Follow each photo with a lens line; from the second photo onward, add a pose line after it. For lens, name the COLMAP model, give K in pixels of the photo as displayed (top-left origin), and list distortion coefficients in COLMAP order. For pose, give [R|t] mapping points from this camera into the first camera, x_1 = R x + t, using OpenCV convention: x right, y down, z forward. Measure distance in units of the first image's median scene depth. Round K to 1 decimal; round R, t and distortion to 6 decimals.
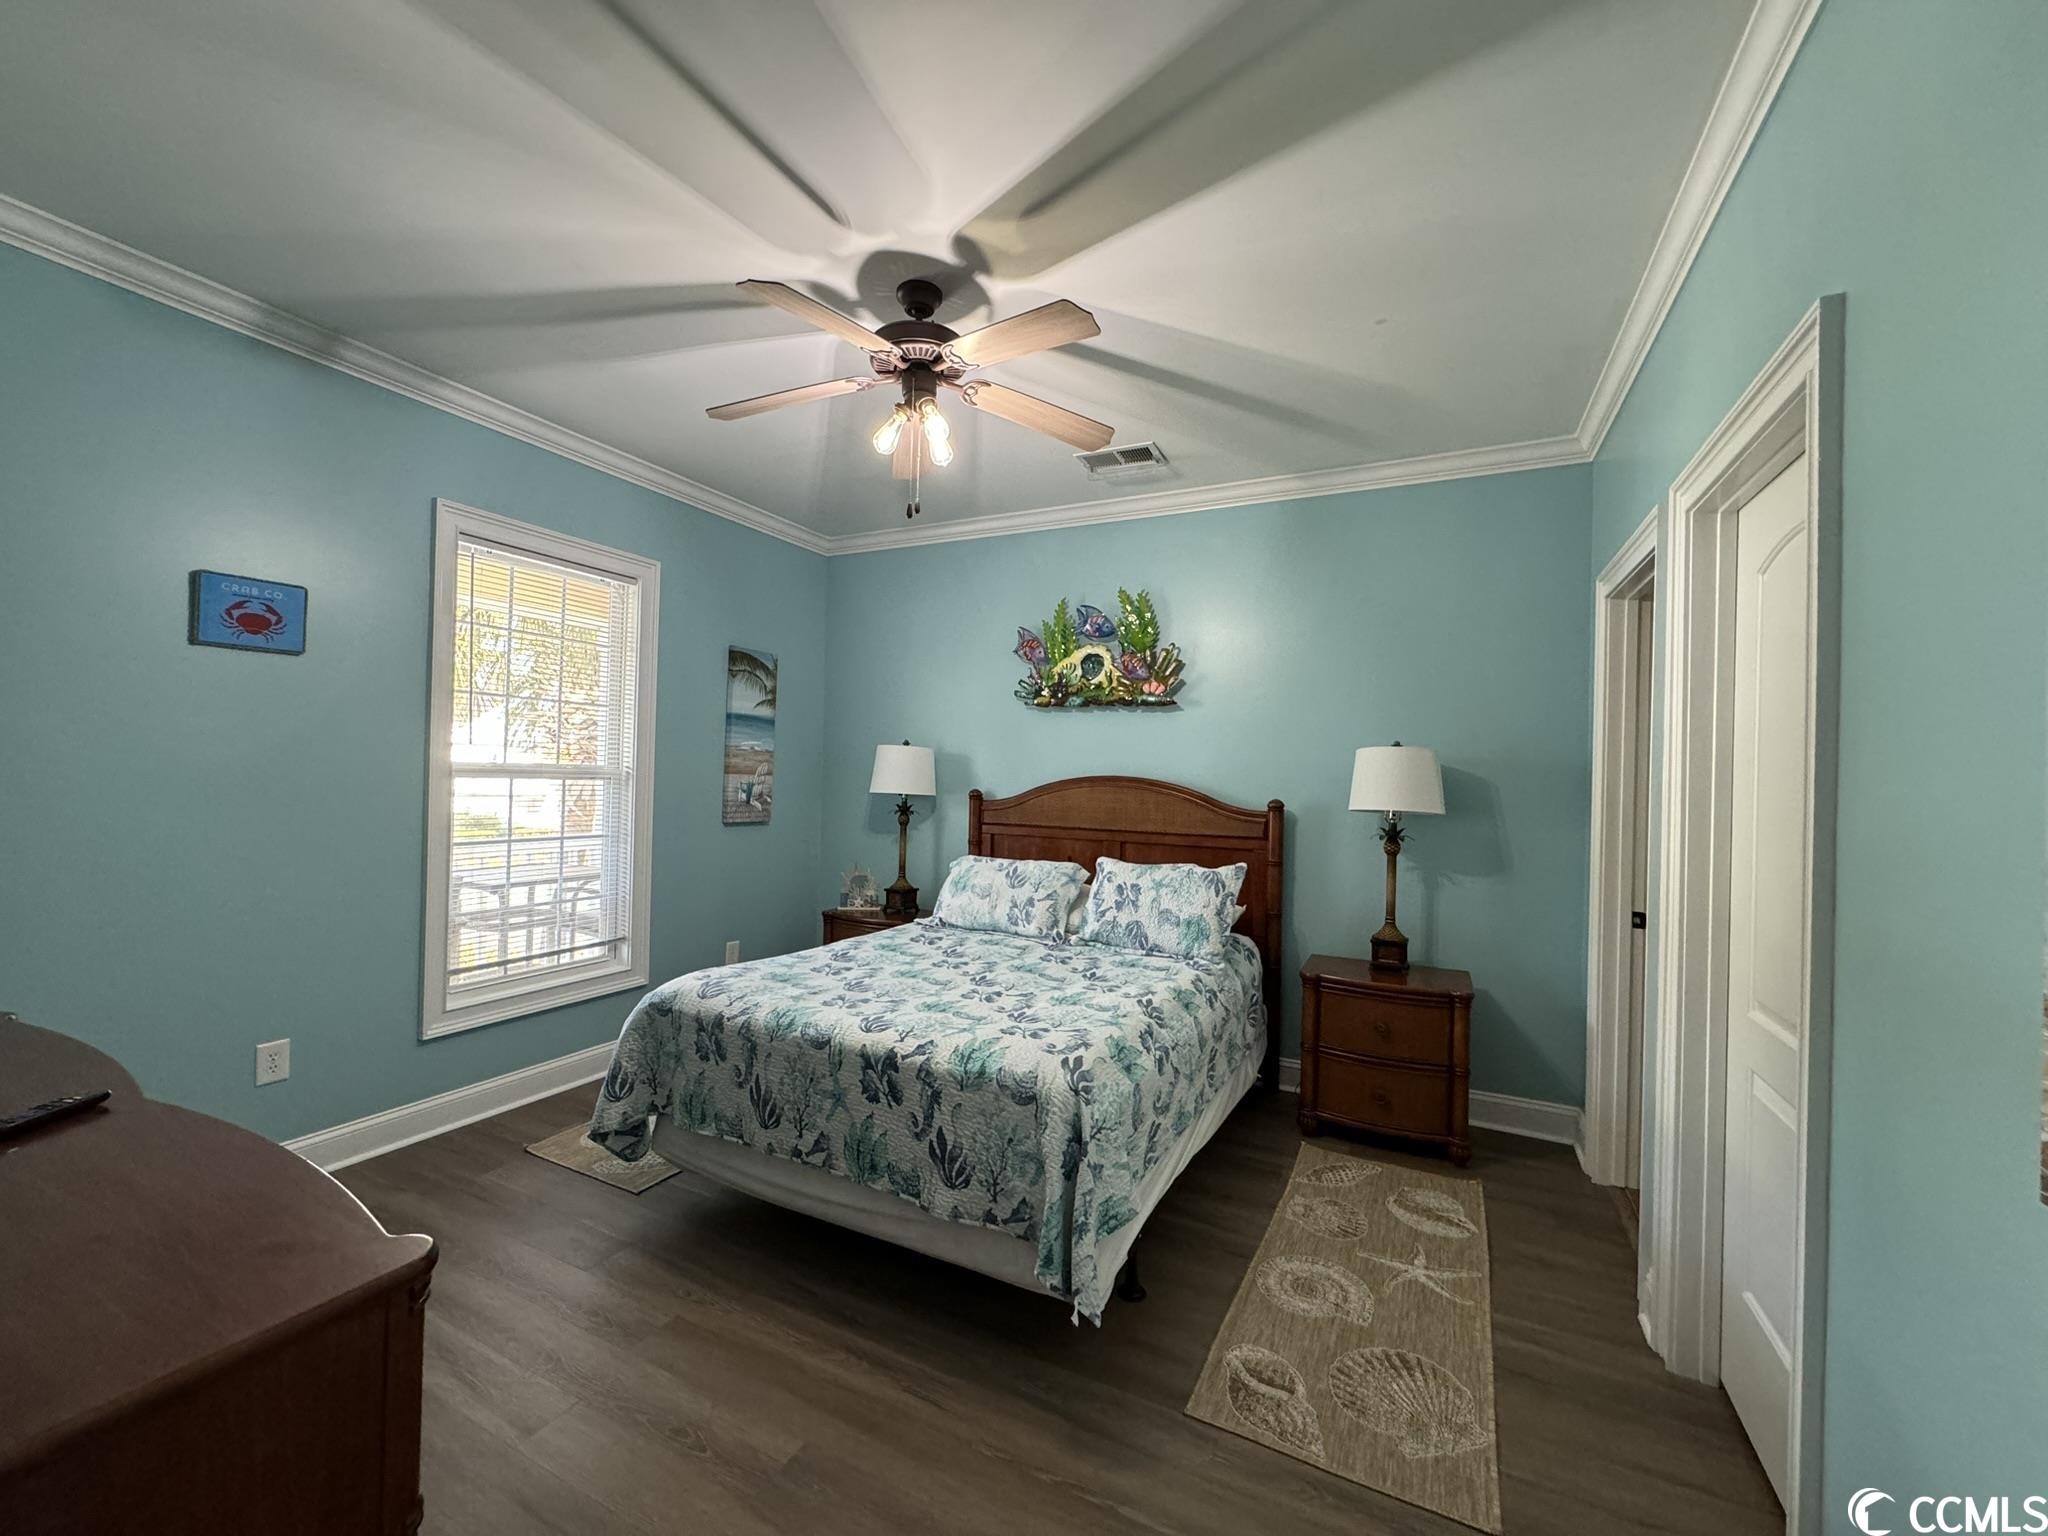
lens RADIAL K [[810.9, 0, 1024.0], [0, 810.9, 768.0], [0, 0, 1]] dist [-0.001271, 0.000123]
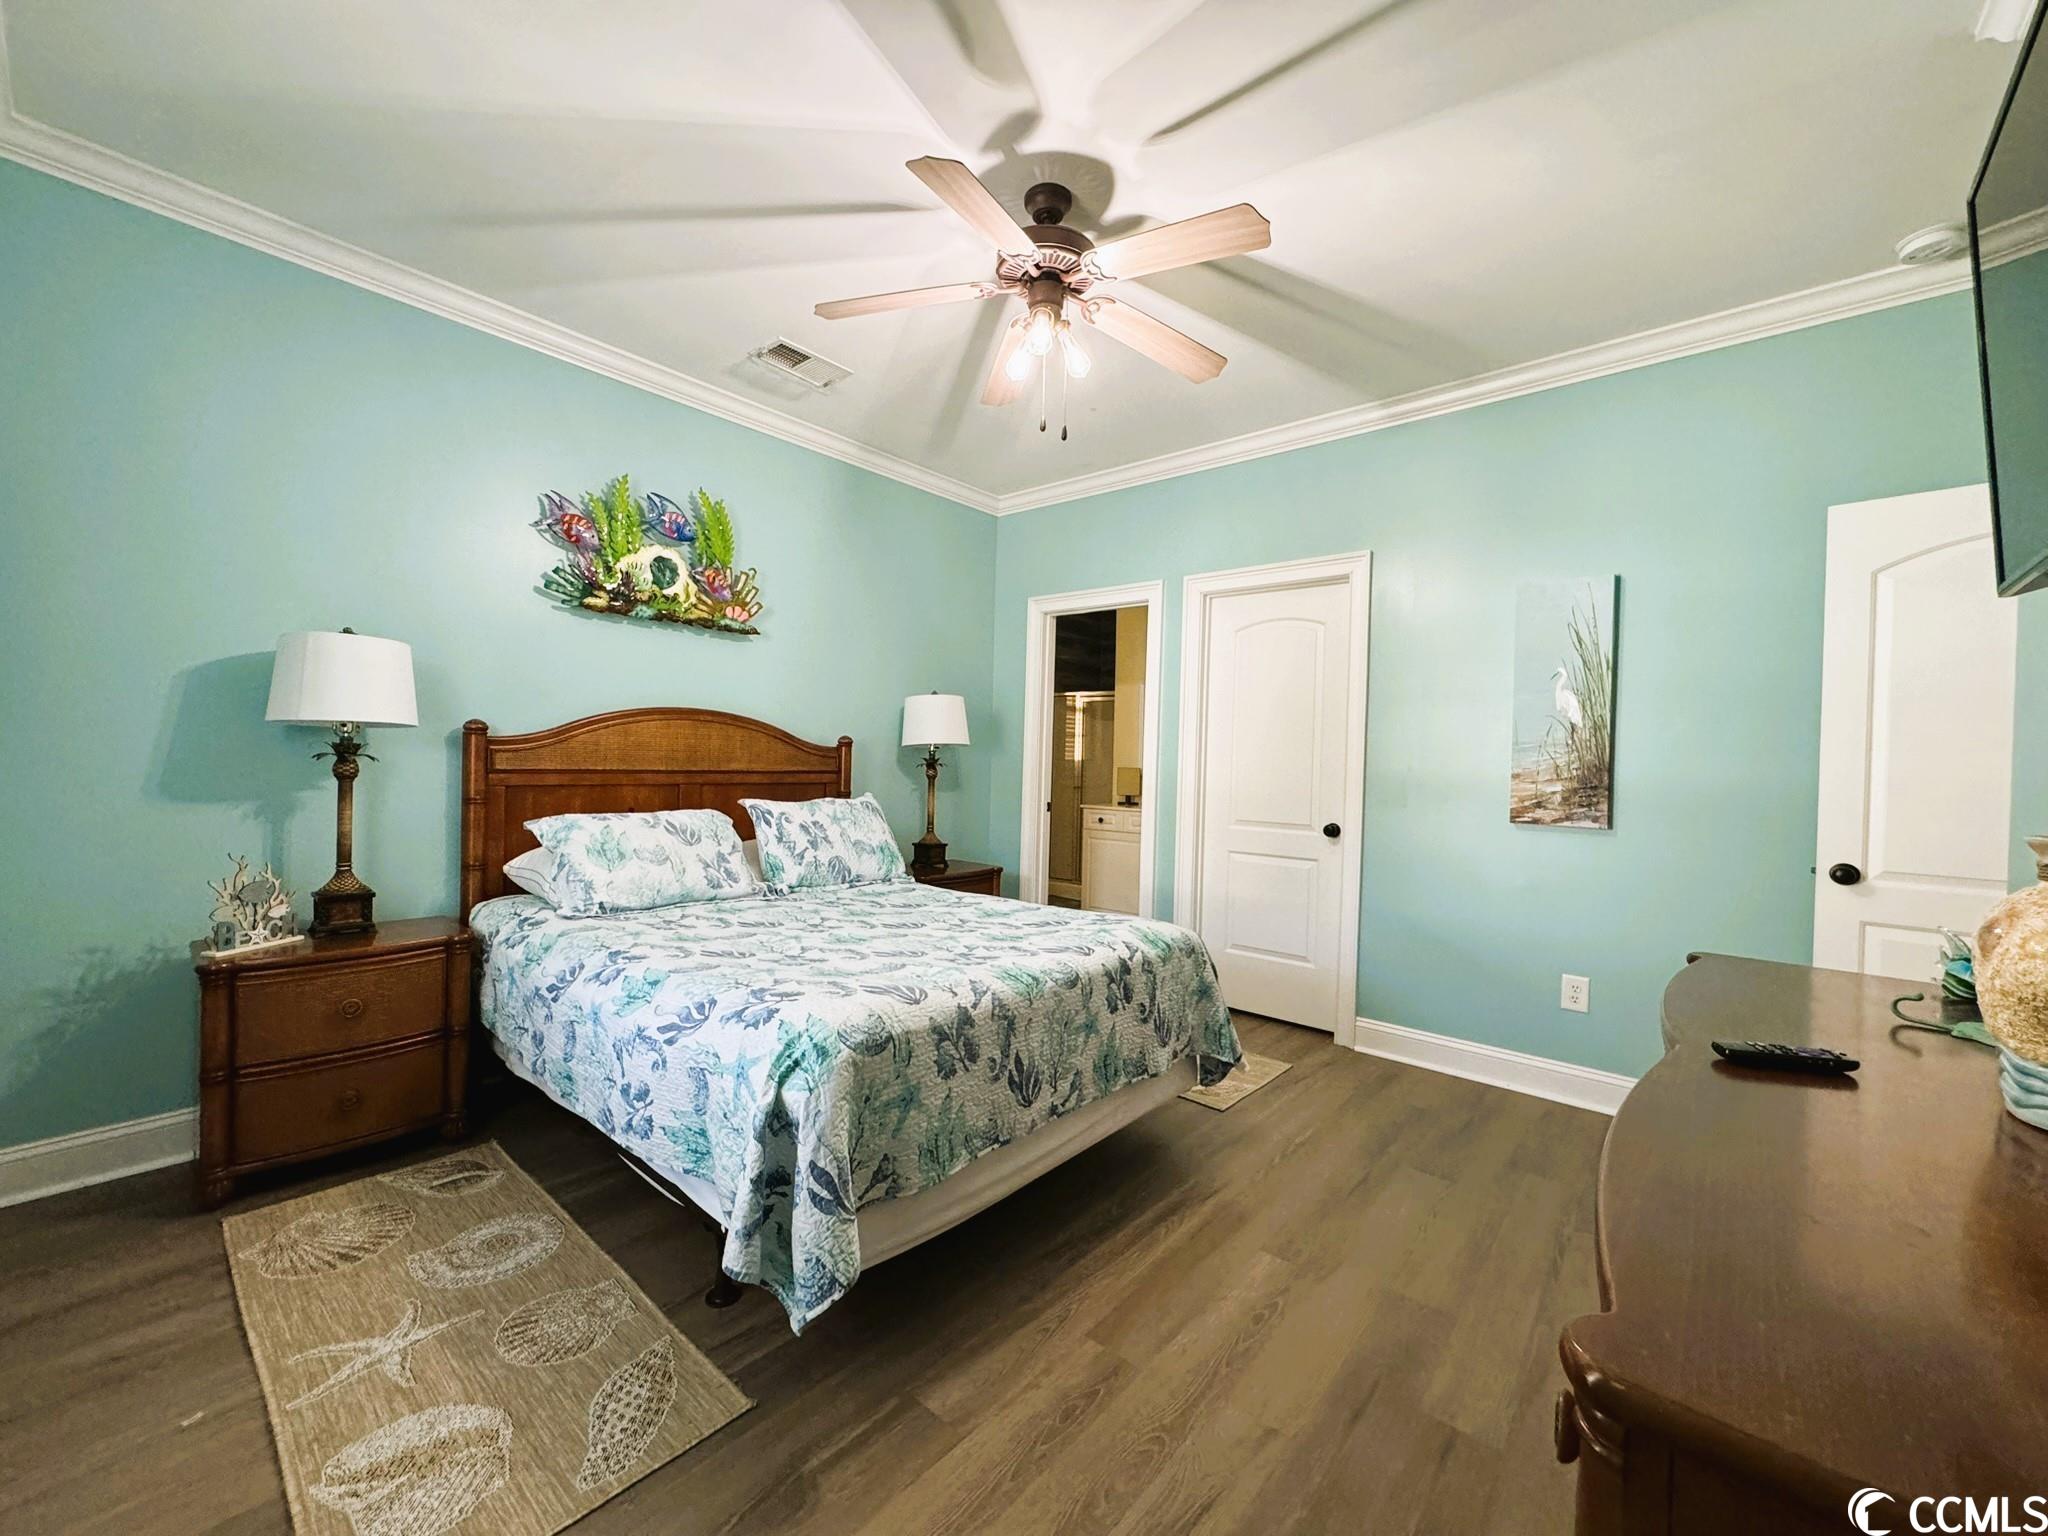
lens RADIAL K [[810.9, 0, 1024.0], [0, 810.9, 768.0], [0, 0, 1]] dist [-0.001271, 0.000123]
pose [[0.243126, -0.029611, 0.969543, -0.652747], [-0.029036, 0.998864, 0.037788, 0.031179], [-0.969560, -0.037338, 0.241990, 0.463418]]
